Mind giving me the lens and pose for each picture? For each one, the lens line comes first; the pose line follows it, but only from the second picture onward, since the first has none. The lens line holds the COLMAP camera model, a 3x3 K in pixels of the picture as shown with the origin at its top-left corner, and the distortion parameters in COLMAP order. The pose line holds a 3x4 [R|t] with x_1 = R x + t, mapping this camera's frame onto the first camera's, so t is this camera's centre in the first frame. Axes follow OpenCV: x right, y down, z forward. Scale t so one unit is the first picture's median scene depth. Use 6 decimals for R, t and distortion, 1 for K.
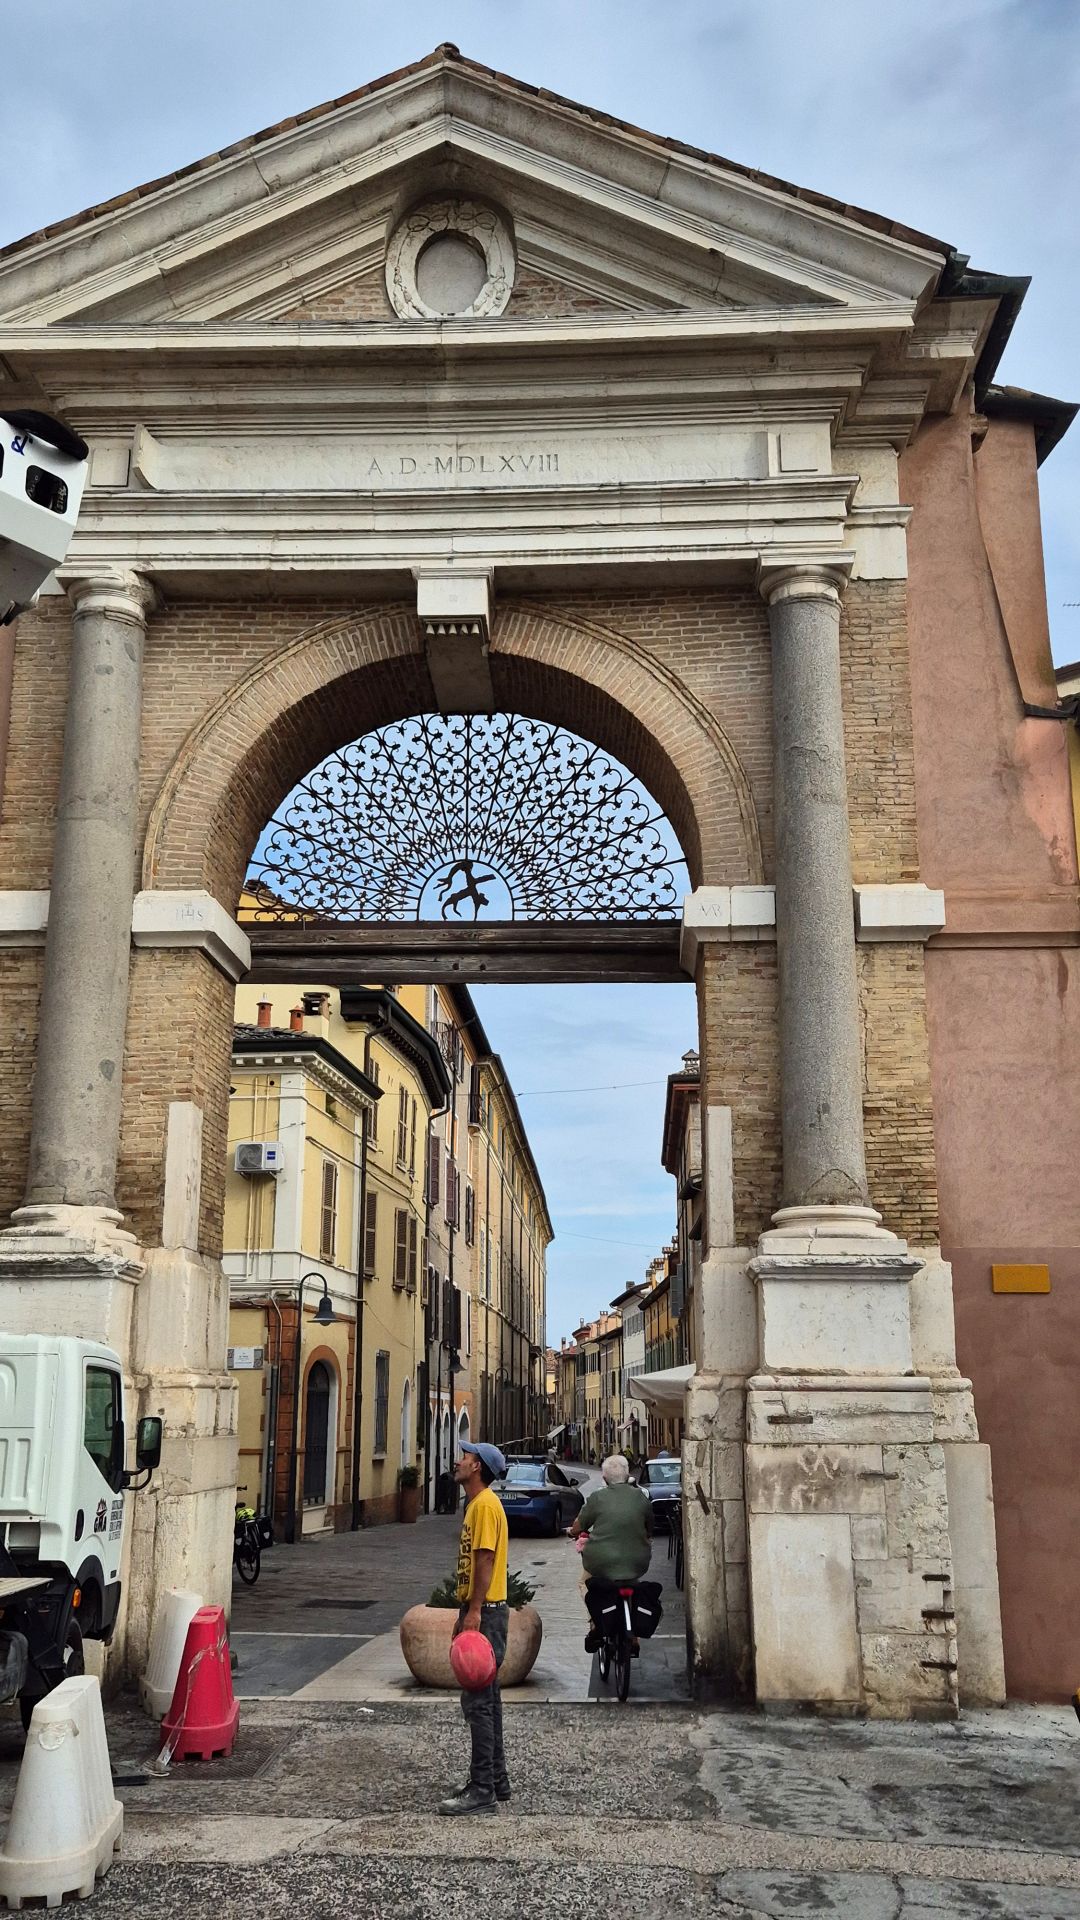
lens RADIAL K [[1746.6, 0, 540.0], [0, 1746.6, 960.0], [0, 0, 1]] dist [0.046792, -0.001163]
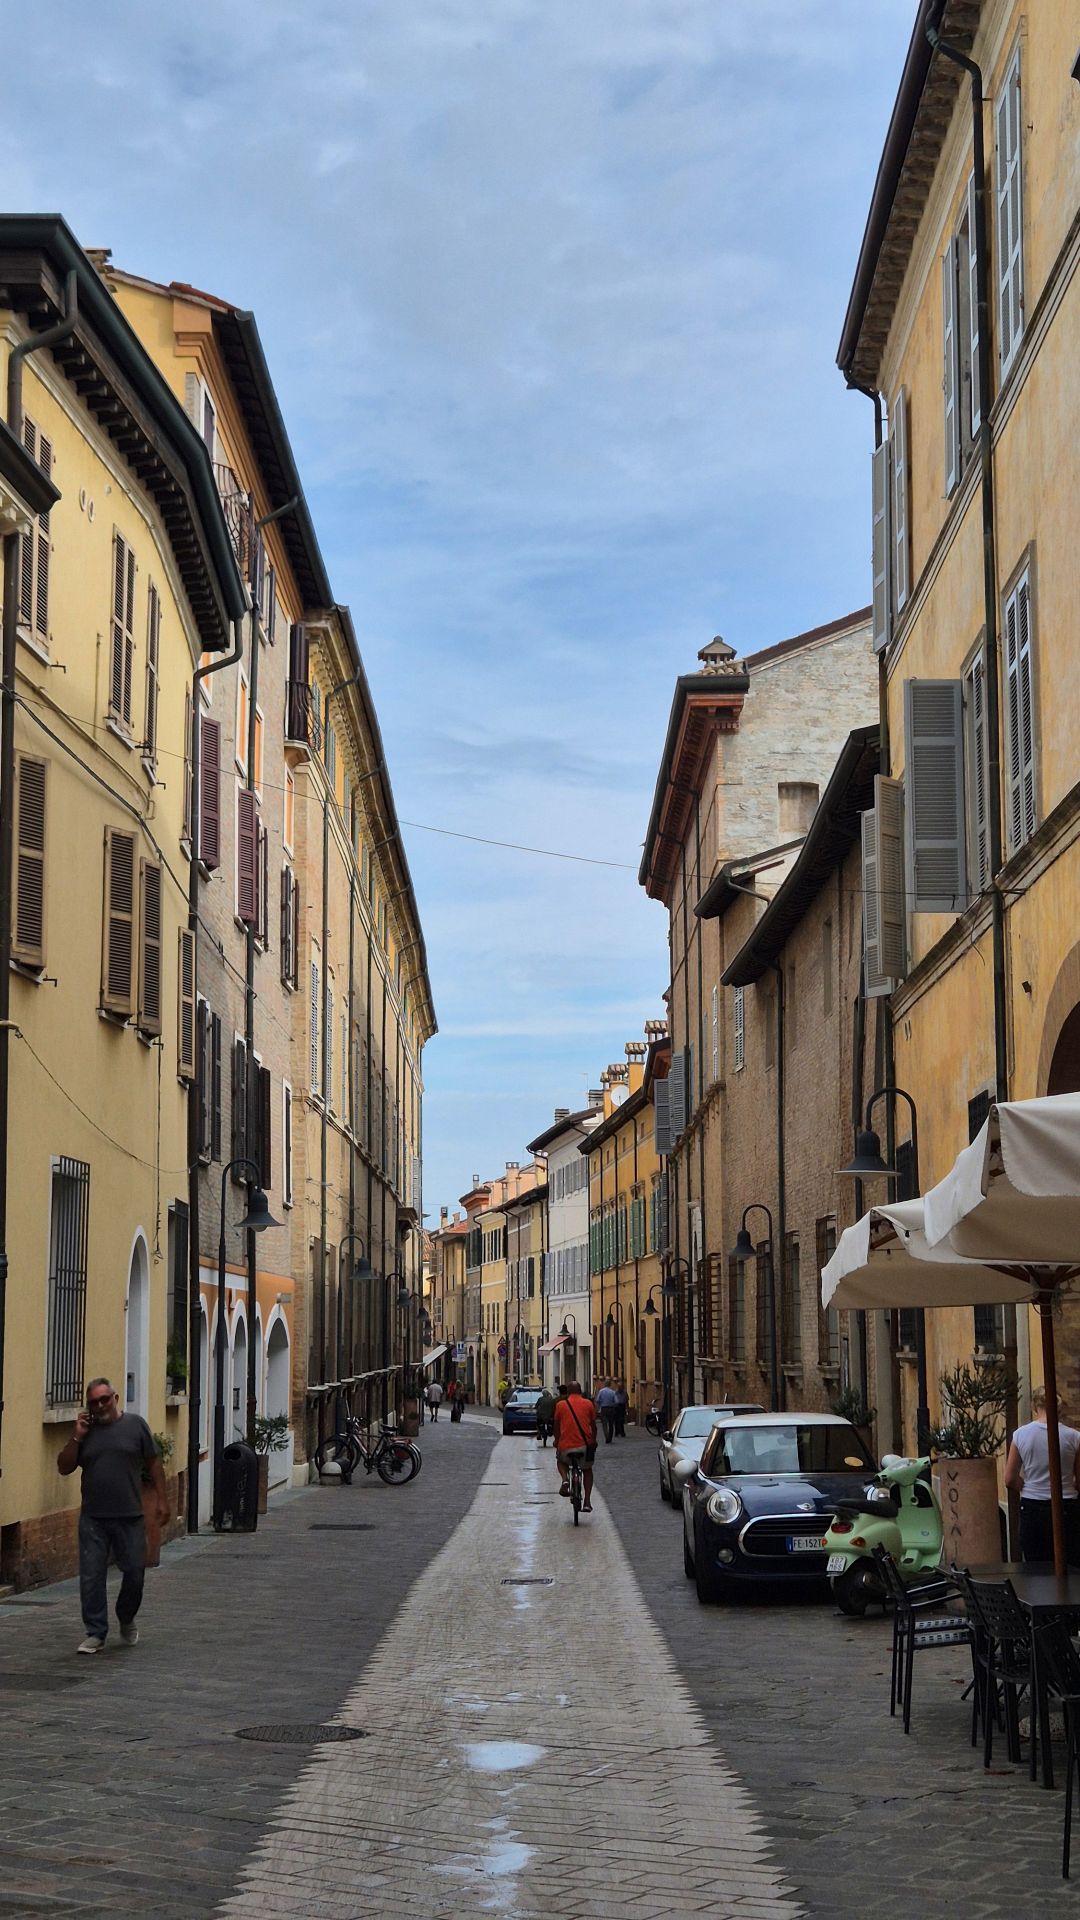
lens RADIAL K [[2690.8, 0, 540.0], [0, 2690.8, 960.0], [0, 0, 1]] dist [0.132894, 0.000749]
pose [[0.998635, 0.002676, 0.052170, -0.011112], [-0.008750, 0.993147, 0.116548, 0.080470], [-0.051501, -0.116845, 0.991814, 0.296395]]
